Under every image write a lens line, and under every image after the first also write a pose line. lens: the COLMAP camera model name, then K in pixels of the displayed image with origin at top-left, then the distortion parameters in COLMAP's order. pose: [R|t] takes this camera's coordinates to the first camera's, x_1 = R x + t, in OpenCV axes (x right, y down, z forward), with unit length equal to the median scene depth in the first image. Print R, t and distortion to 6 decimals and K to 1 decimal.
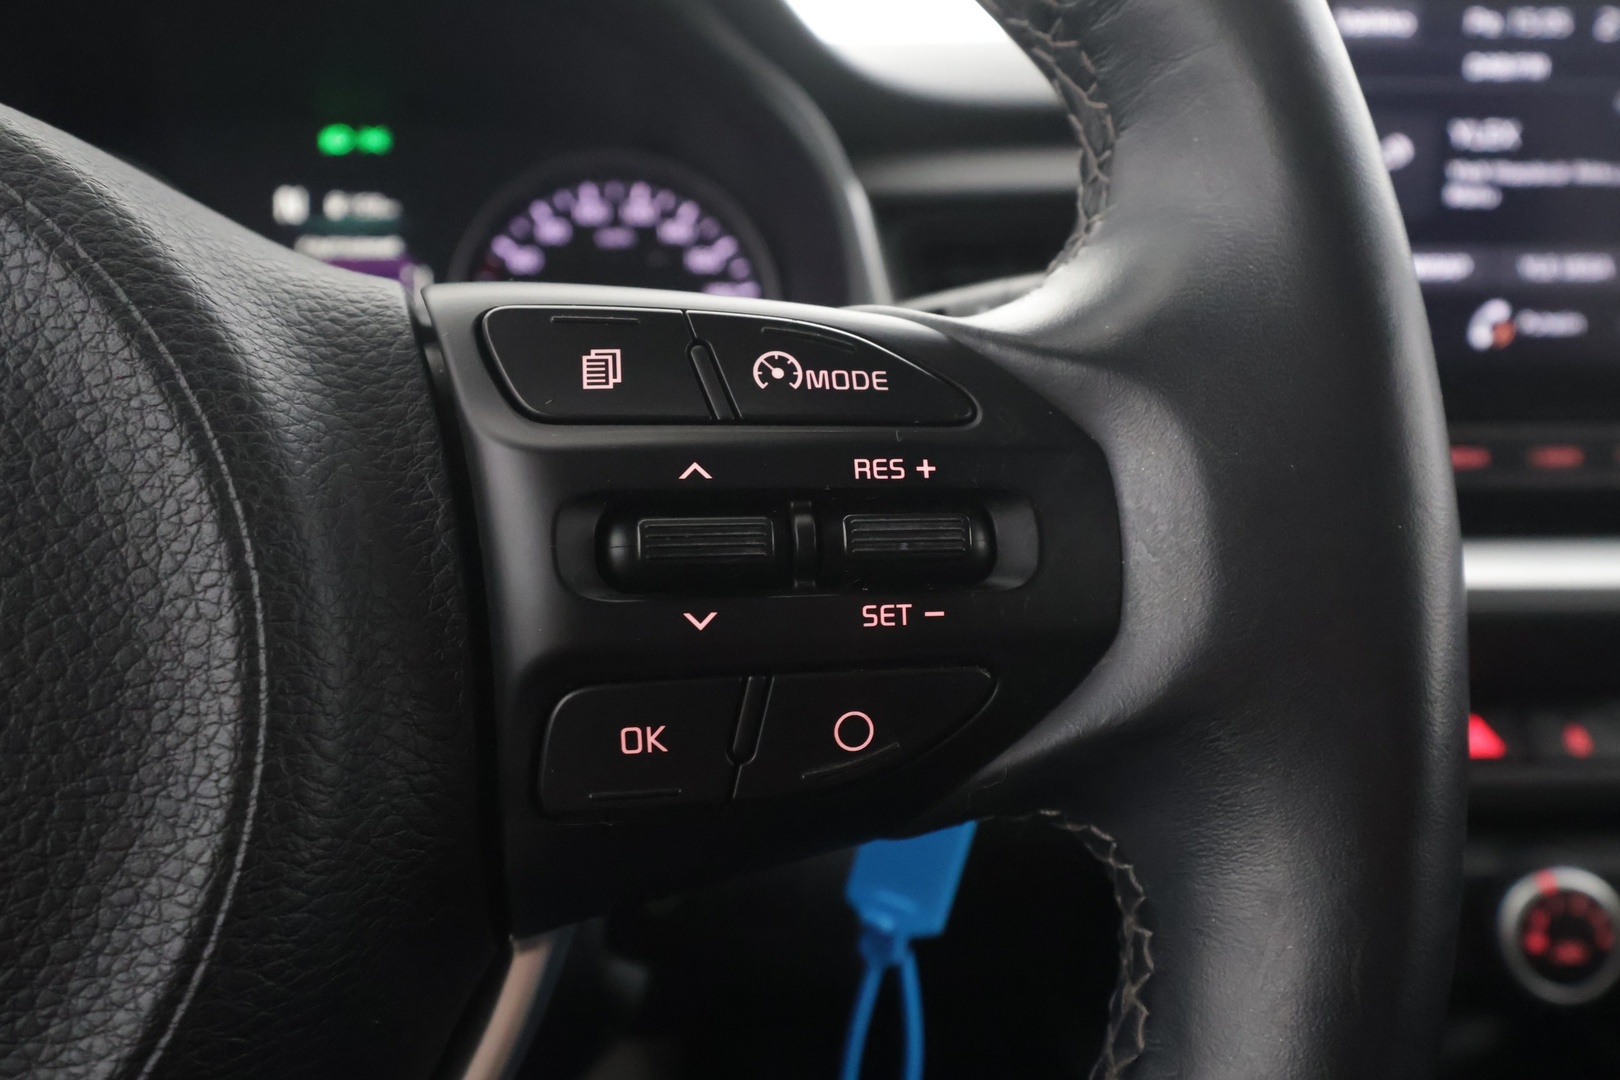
lens RADIAL K [[1279.1, 0, 807.3], [0, 1279.1, 547.1], [0, 0, 1]] dist [-0.002493, 0.012176]
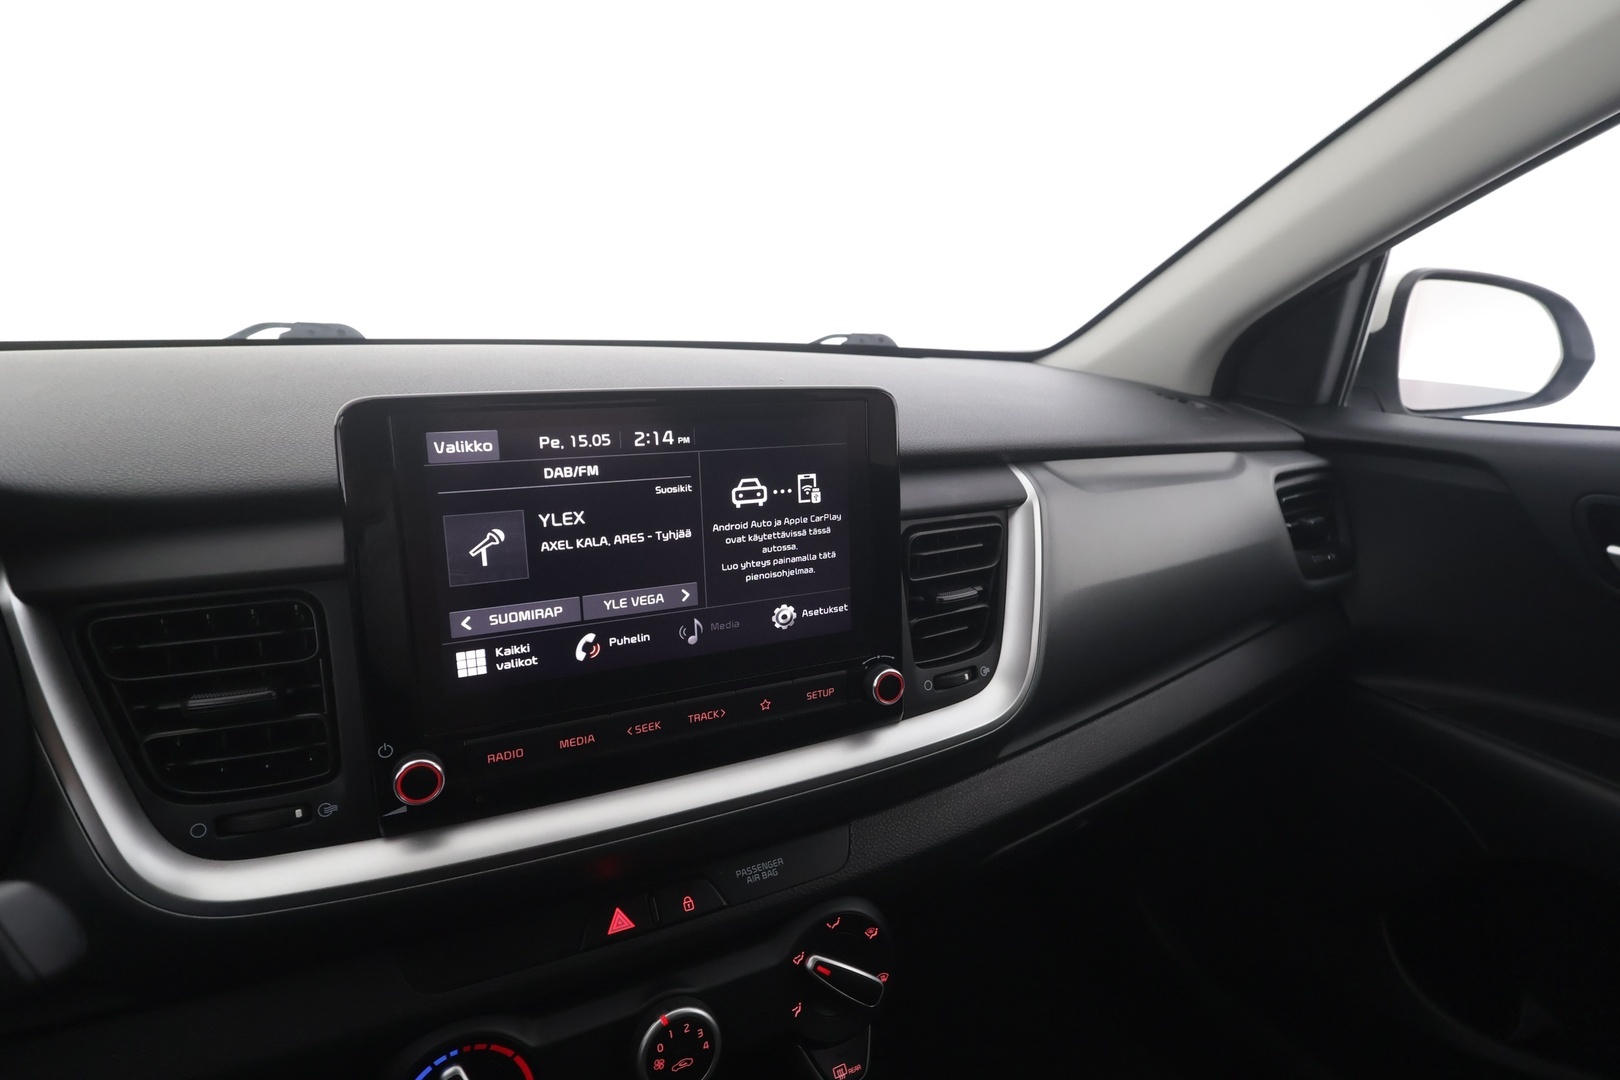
lens RADIAL K [[854.2, 0, 807.5], [0, 854.2, 543.3], [0, 0, 1]] dist [0.002620, 0.003220]
pose [[0.909946, -0.094521, 0.403812, 0.393675], [0.091332, 0.995449, 0.027201, -0.297227], [-0.404545, 0.012130, 0.914438, 0.038992]]
